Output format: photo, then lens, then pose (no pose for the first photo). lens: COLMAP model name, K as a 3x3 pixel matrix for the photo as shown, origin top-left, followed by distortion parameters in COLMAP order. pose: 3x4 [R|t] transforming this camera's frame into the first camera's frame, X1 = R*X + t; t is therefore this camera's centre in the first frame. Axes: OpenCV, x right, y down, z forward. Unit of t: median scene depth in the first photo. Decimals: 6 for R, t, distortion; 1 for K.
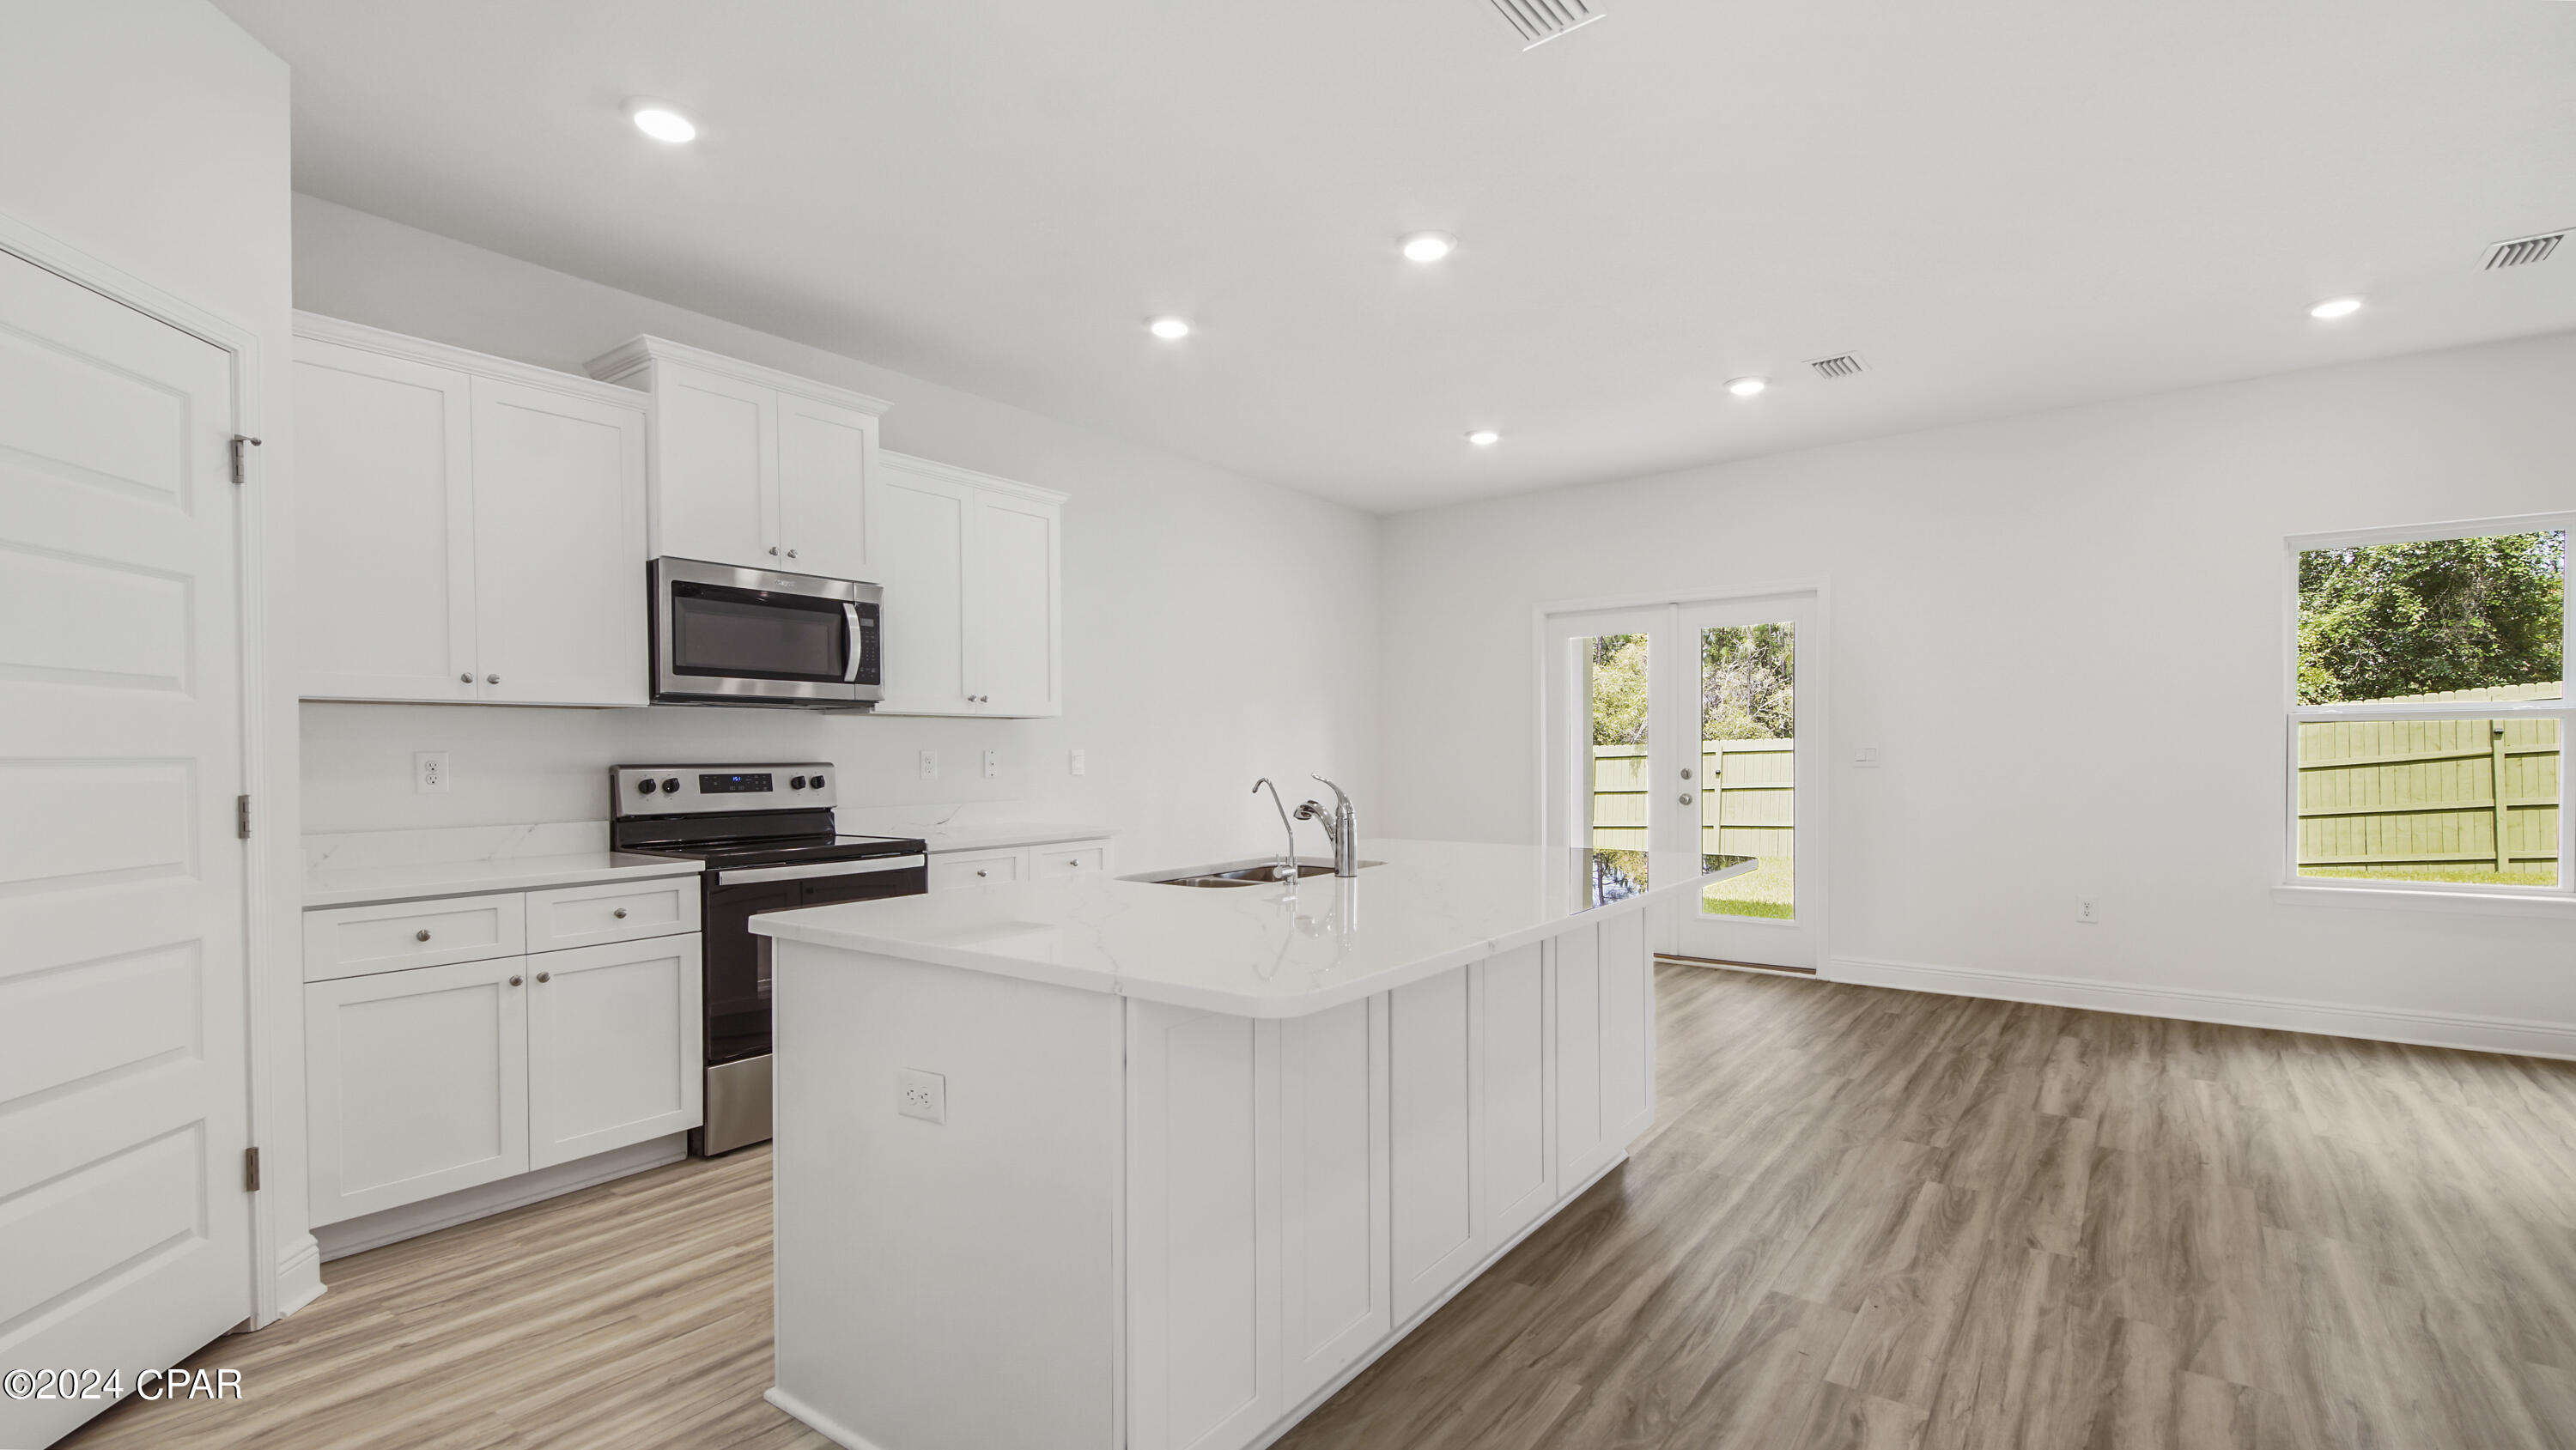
lens RADIAL K [[1122.5, 0, 1271.5], [0, 1122.5, 836.6], [0, 0, 1]] dist [0.021828, 0.000012]
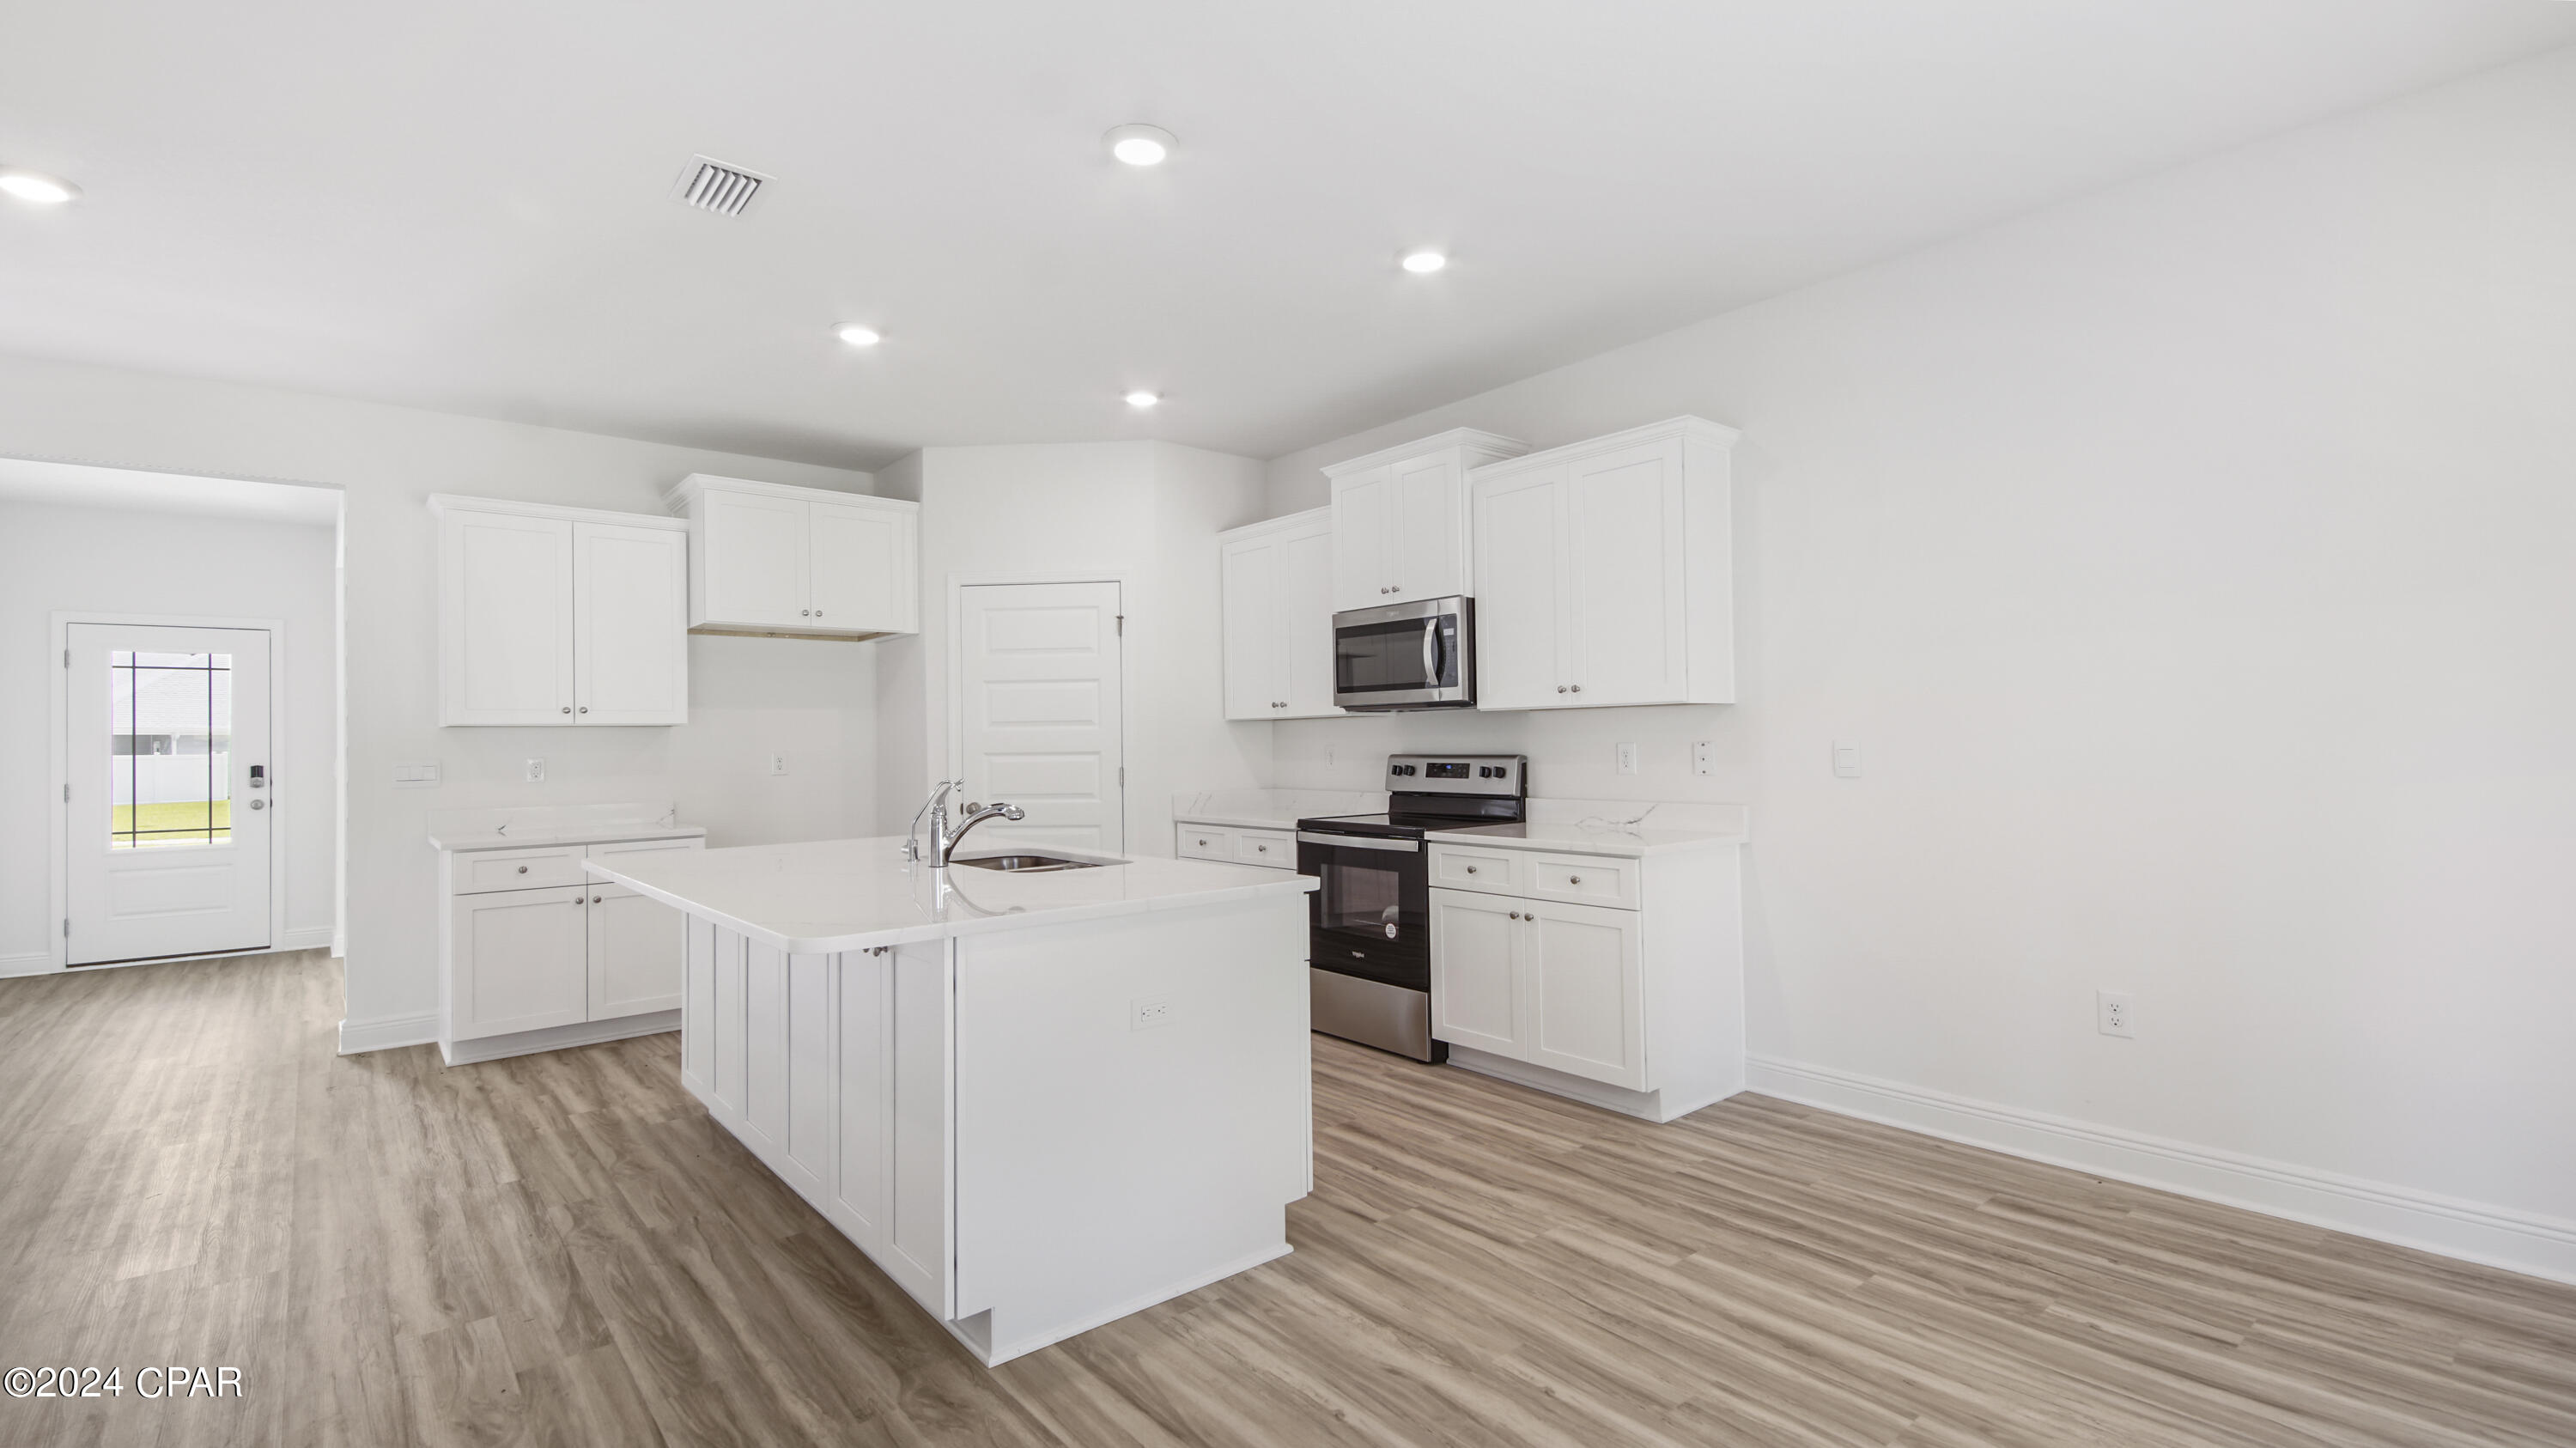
lens RADIAL K [[1132.0, 0, 1296.6], [0, 1132.0, 745.9], [0, 0, 1]] dist [0.000744, -0.007904]
pose [[-0.193536, 0.009512, -0.981047, 1.186219], [-0.062999, 0.997769, 0.022103, -0.138334], [0.979068, 0.066083, -0.192505, 1.624539]]
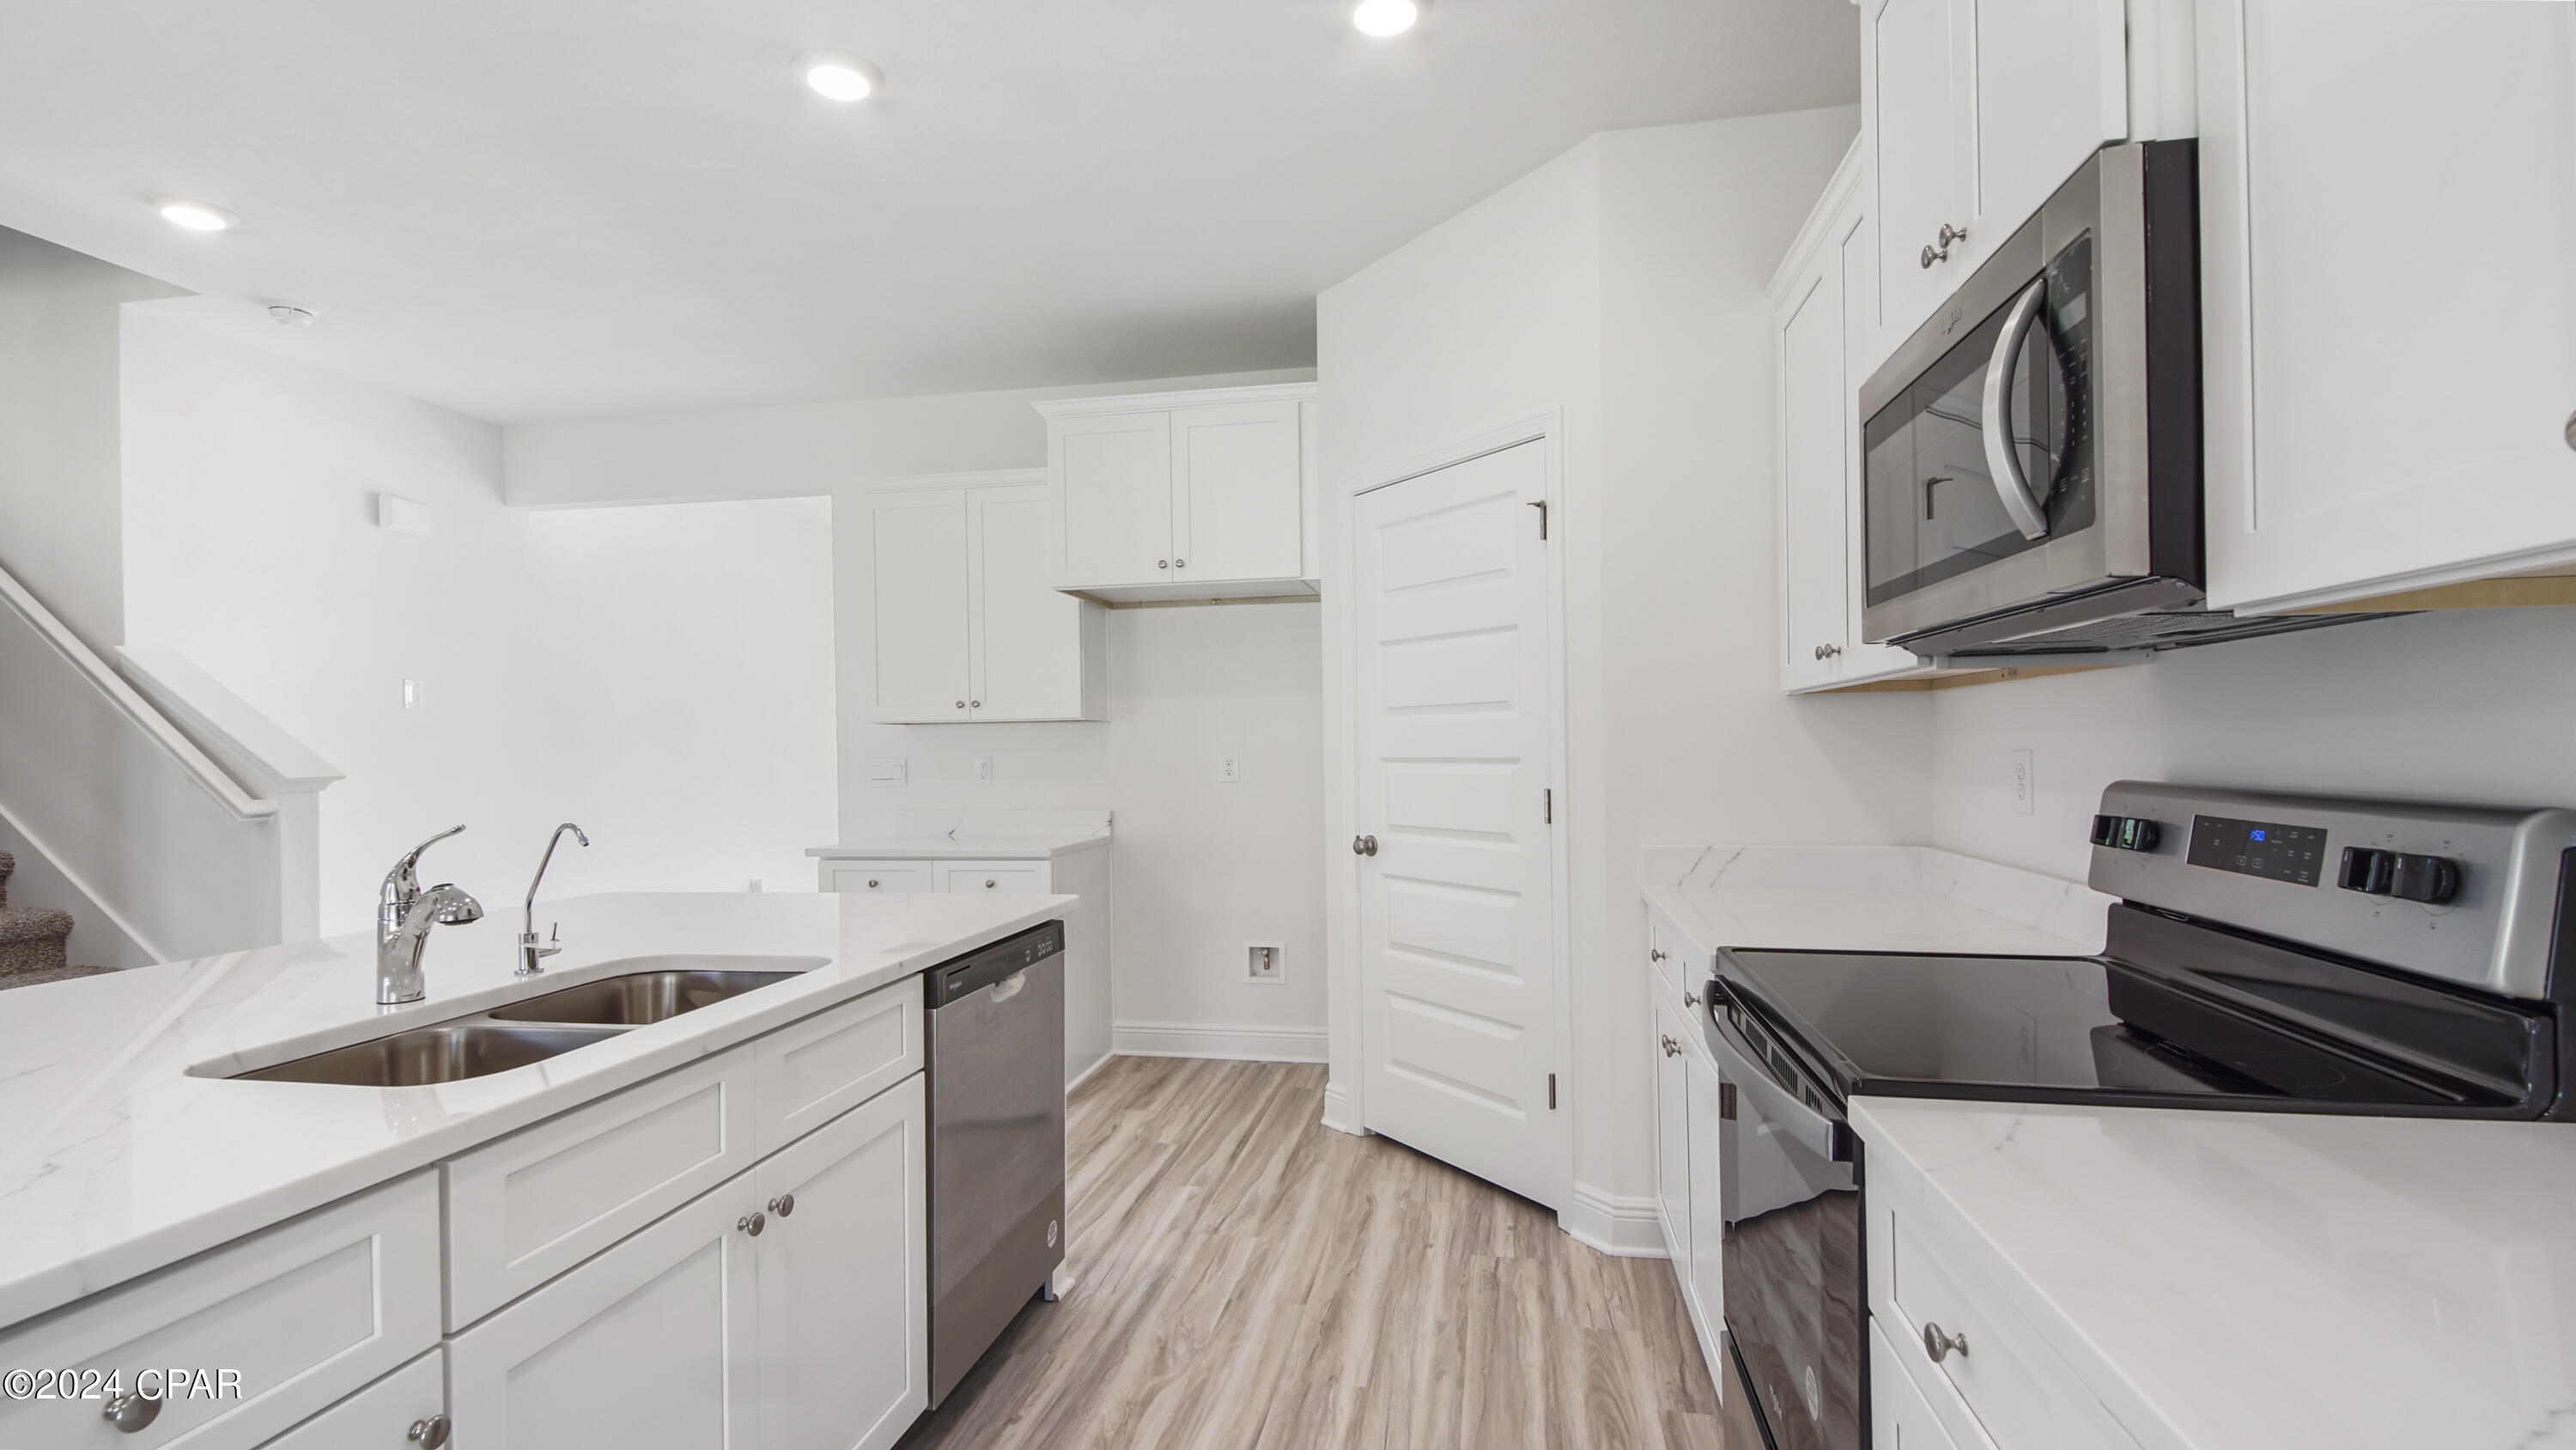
lens RADIAL K [[1131.8, 0, 1296.6], [0, 1131.8, 746.9], [0, 0, 1]] dist [0.000744, -0.007904]
pose [[-0.886611, 0.011704, -0.462367, -0.082274], [-0.023358, 0.997271, 0.070035, -0.144634], [0.461925, 0.072894, -0.883918, 1.766009]]
